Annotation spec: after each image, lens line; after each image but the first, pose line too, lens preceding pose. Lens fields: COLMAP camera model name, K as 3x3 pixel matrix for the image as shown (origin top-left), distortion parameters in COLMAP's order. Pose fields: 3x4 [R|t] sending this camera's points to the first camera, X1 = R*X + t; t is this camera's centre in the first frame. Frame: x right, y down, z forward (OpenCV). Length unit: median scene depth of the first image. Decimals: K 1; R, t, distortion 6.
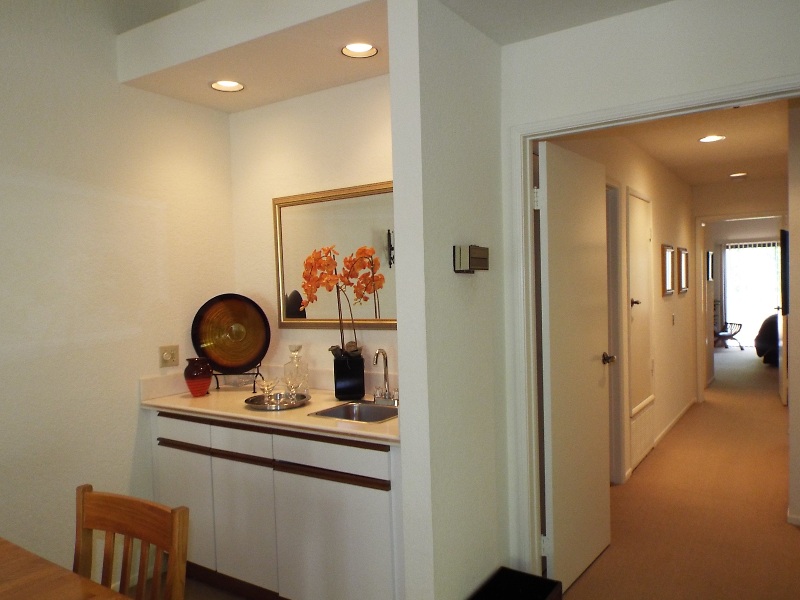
lens RADIAL K [[611.9, 0, 397.8], [0, 611.9, 310.8], [0, 0, 1]] dist [-0.000899, -0.004121]
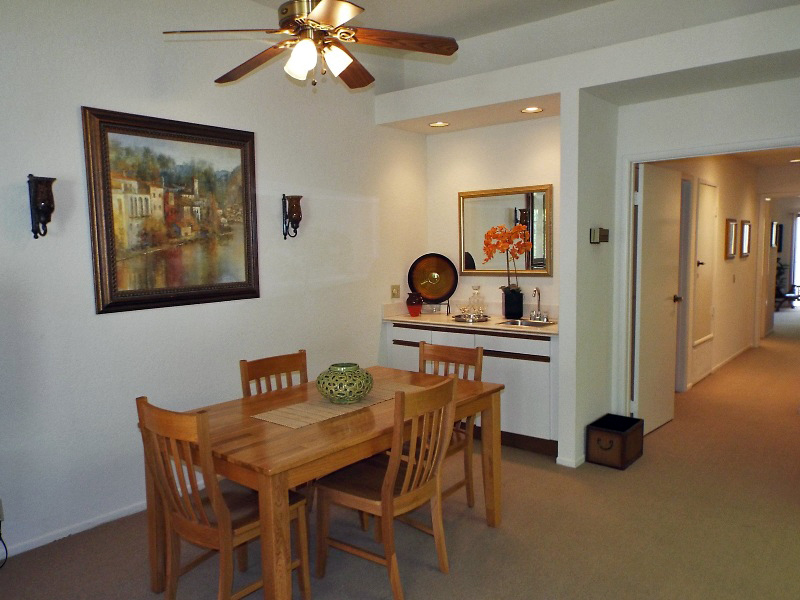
lens RADIAL K [[611.9, 0, 397.8], [0, 611.9, 310.8], [0, 0, 1]] dist [-0.000899, -0.004121]
pose [[0.994362, 0.022782, -0.103560, -0.196562], [-0.016036, 0.997723, 0.065516, 0.018504], [0.104817, -0.063486, 0.992463, -0.606580]]
